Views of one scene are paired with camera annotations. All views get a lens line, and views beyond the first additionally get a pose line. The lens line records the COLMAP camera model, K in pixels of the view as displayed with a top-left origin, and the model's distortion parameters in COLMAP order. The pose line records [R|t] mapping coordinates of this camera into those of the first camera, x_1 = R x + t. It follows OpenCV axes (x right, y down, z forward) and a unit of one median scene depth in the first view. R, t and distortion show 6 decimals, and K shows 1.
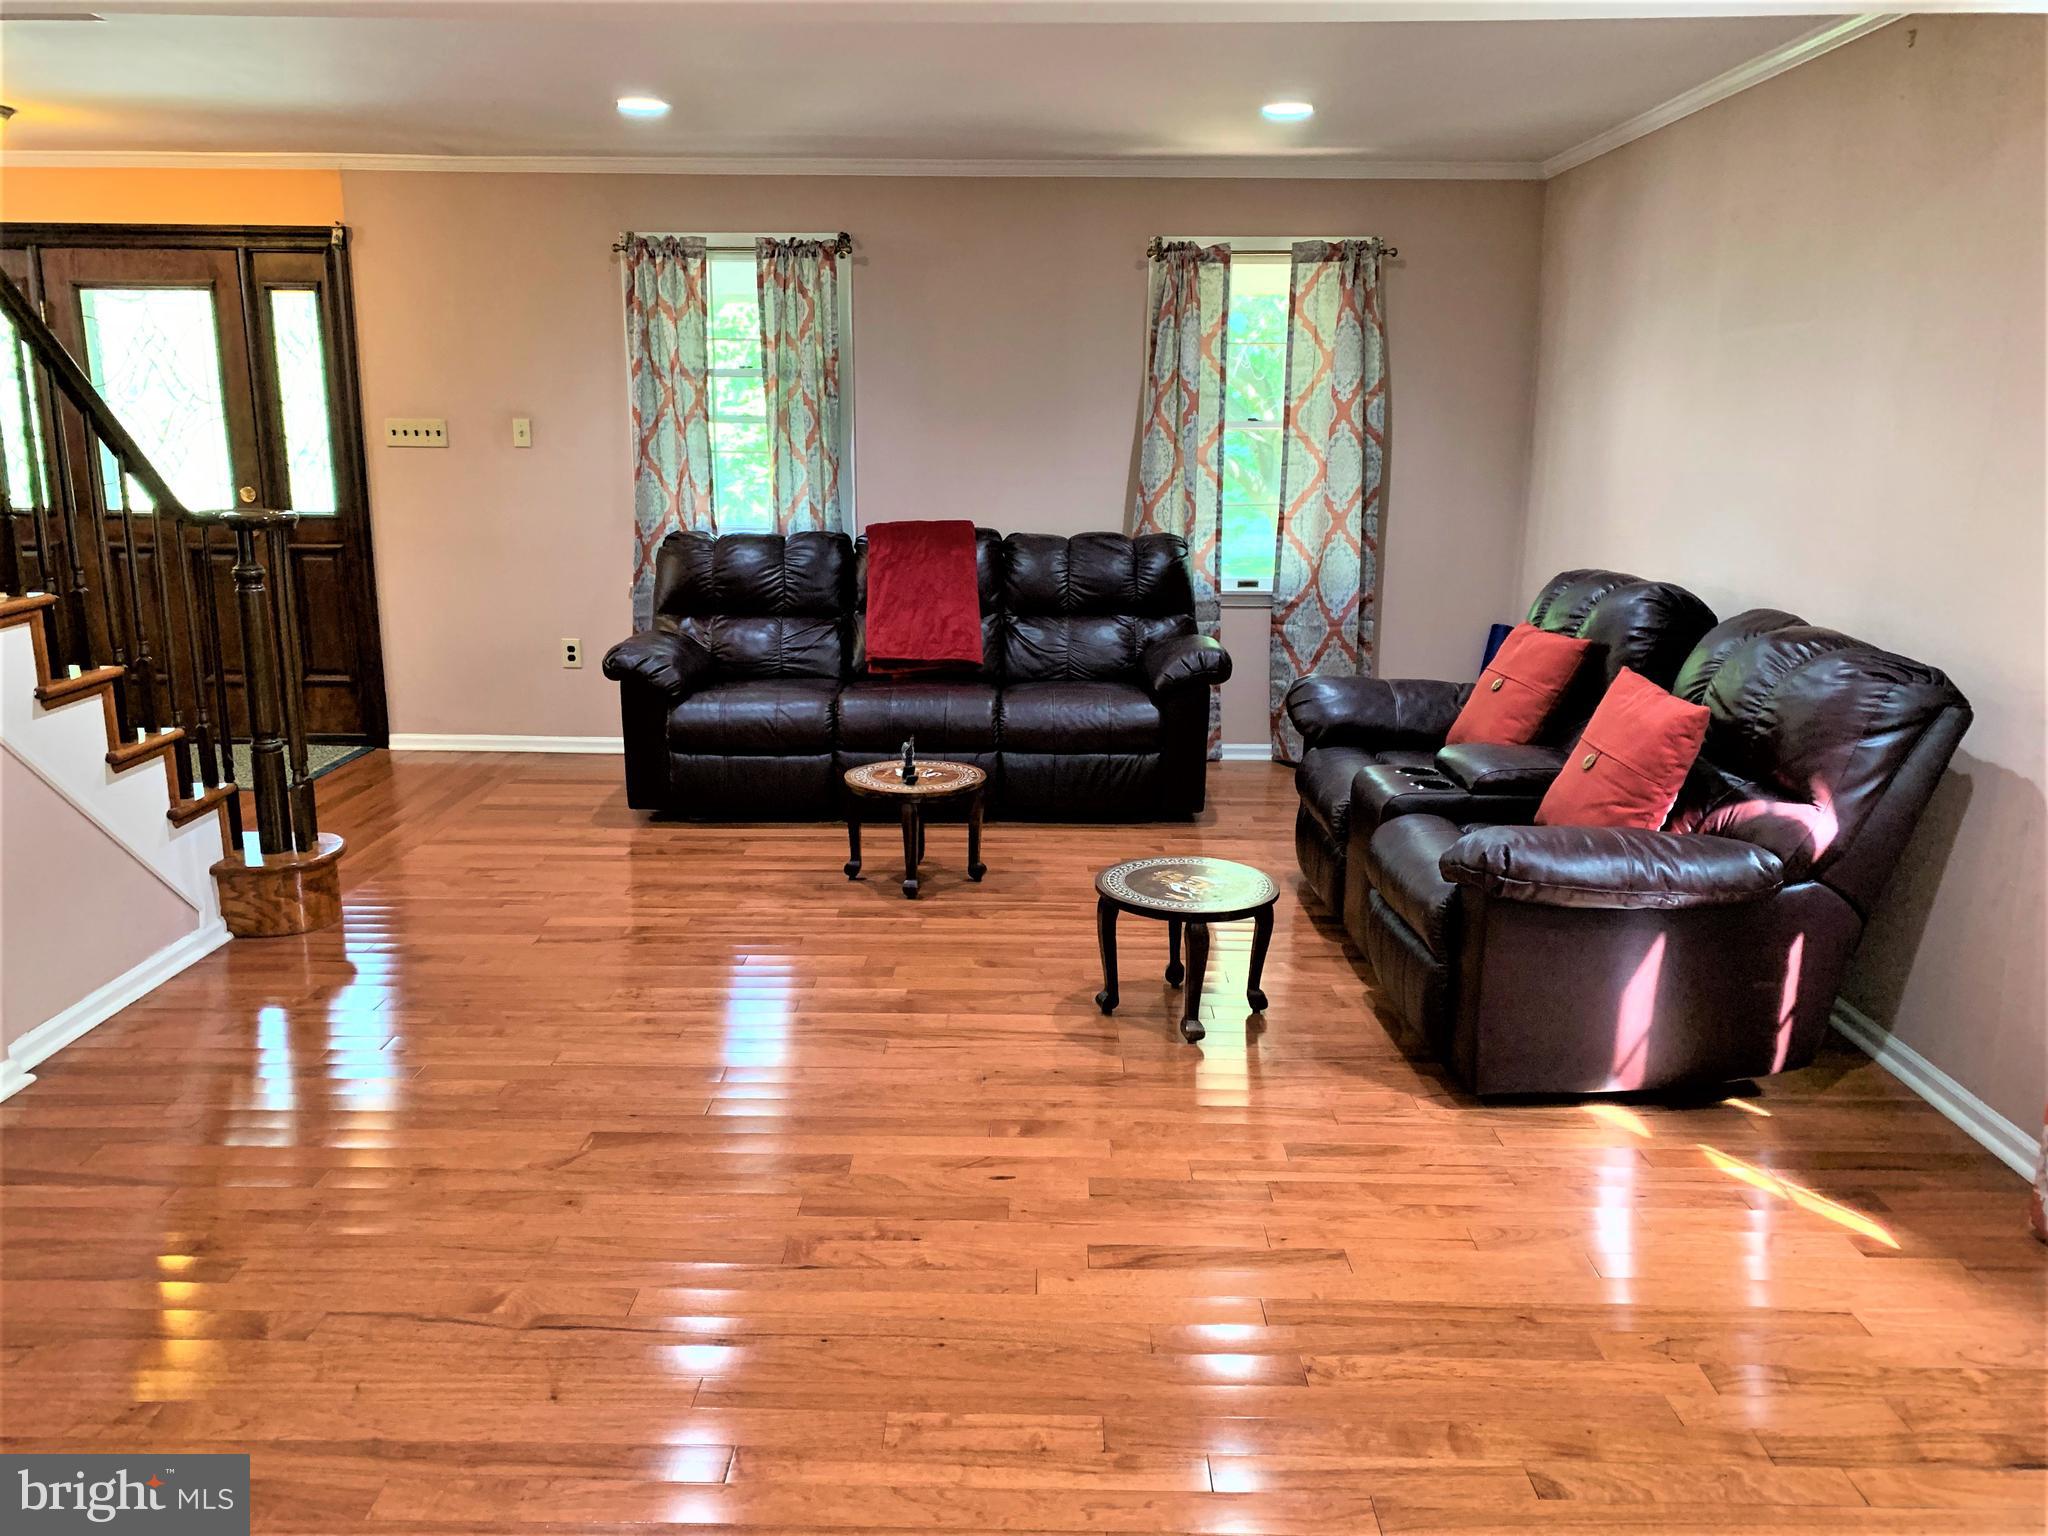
lens RADIAL K [[1561.7, 0, 1010.3], [0, 1561.7, 777.5], [0, 0, 1]] dist [0.054291, -0.056144]
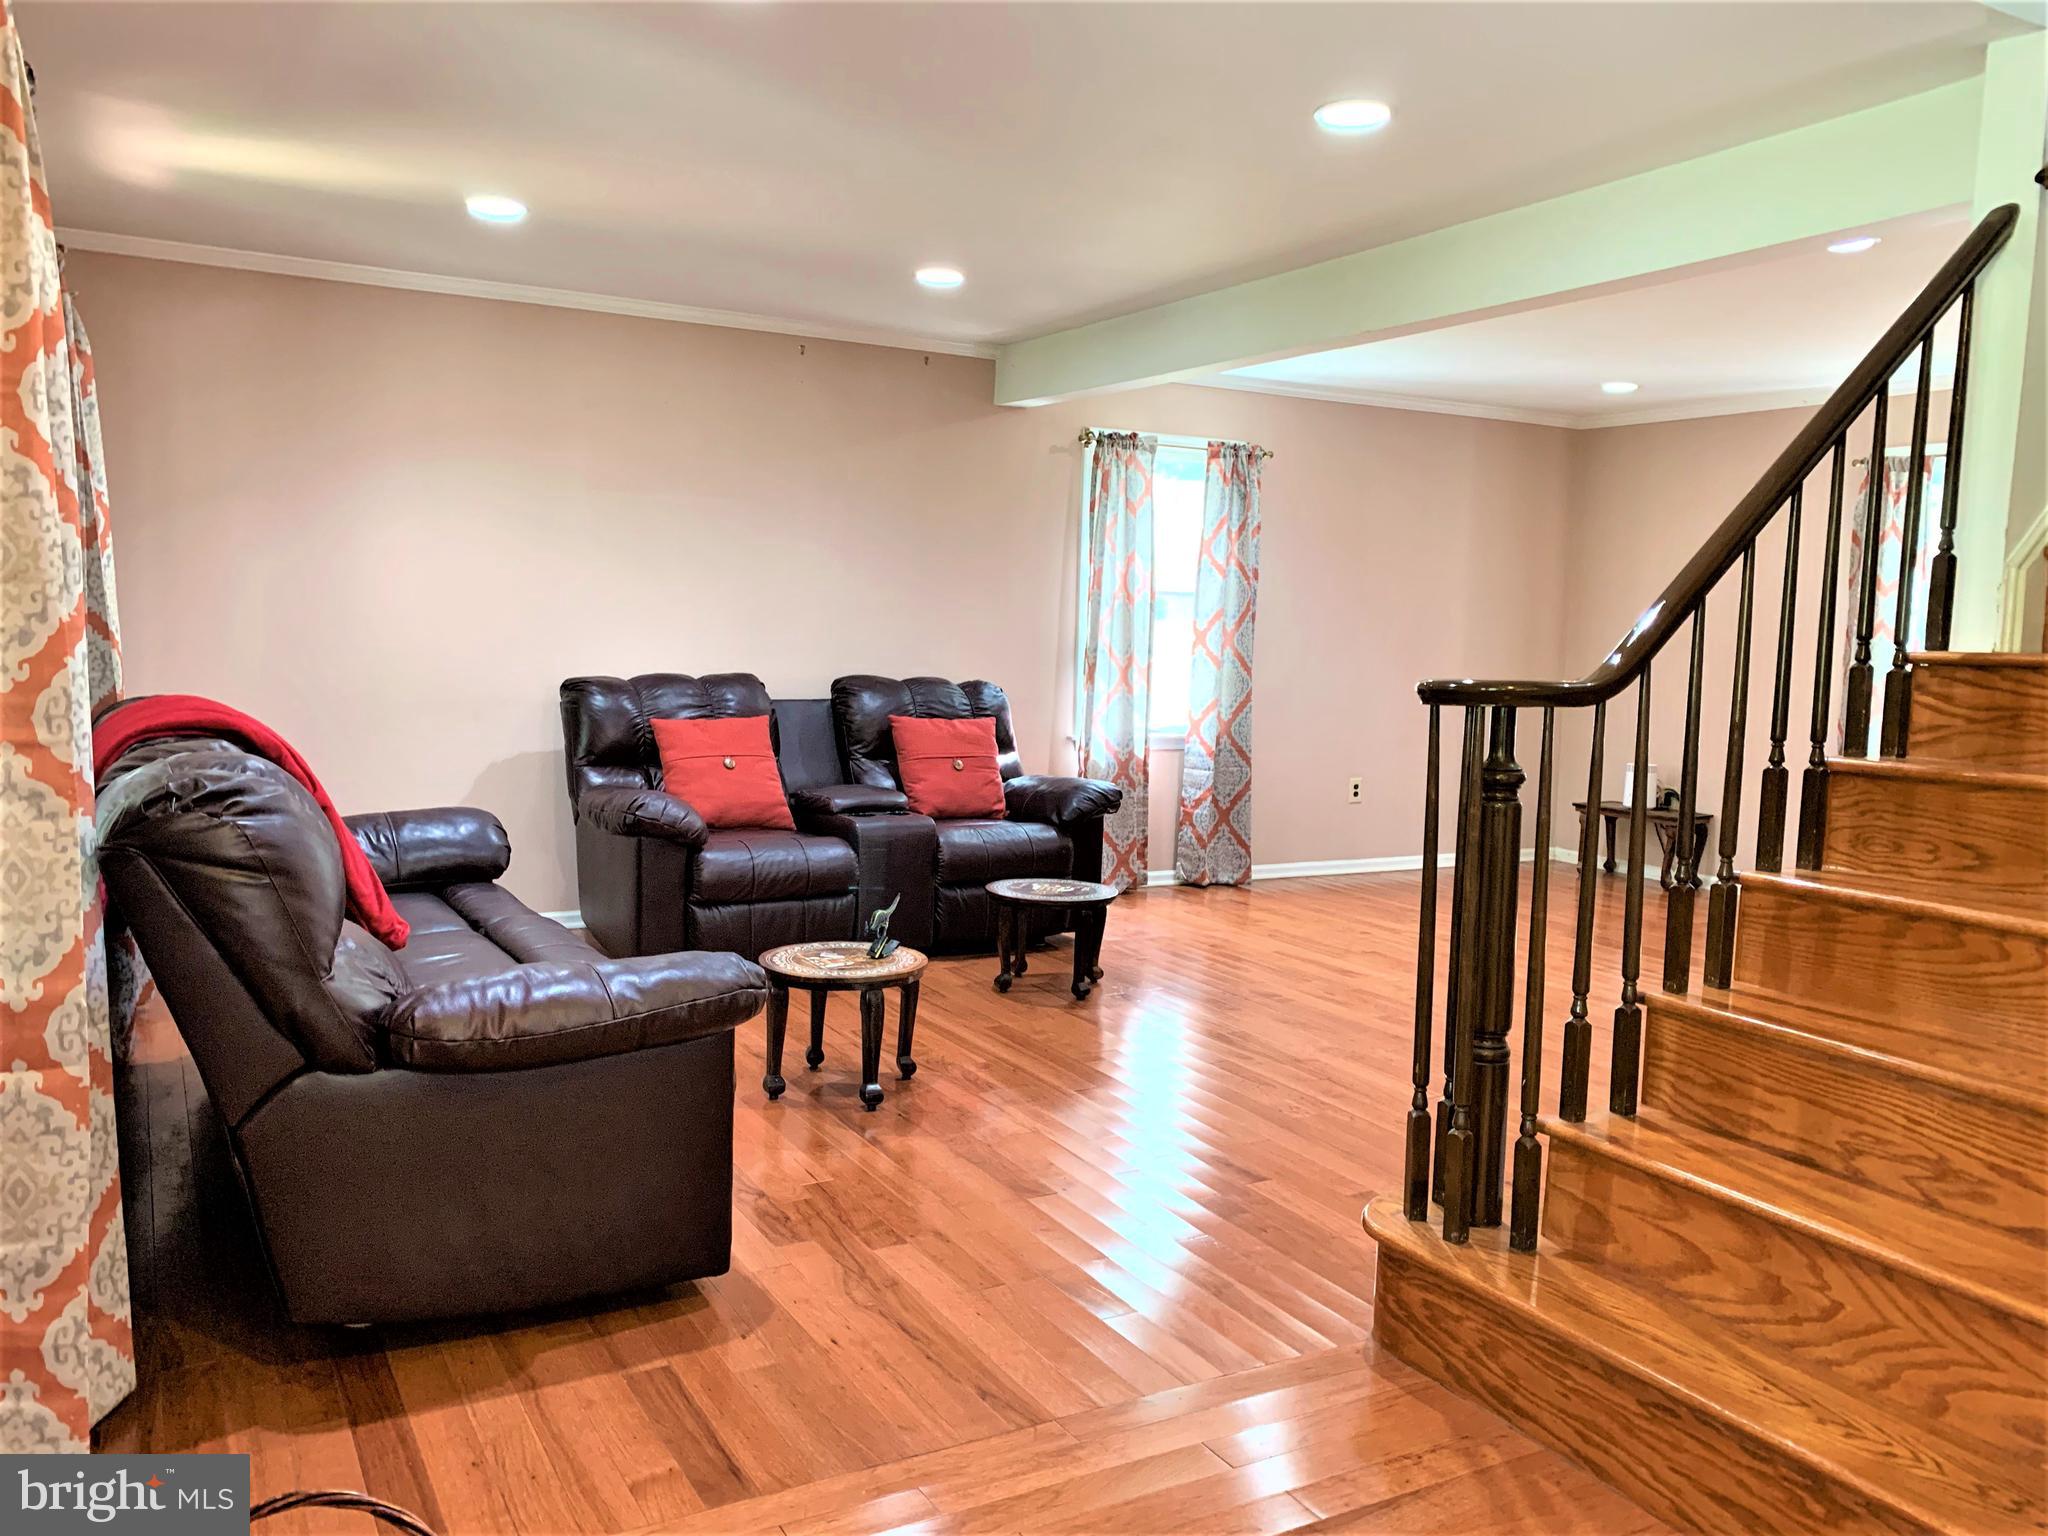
lens RADIAL K [[1561.7, 0, 1020.8], [0, 1561.7, 781.4], [0, 0, 1]] dist [0.054291, -0.056144]
pose [[-0.510176, -0.108846, 0.853155, -0.642064], [0.168905, 0.959963, 0.223476, -0.208271], [-0.843322, 0.258114, -0.471365, 1.018877]]
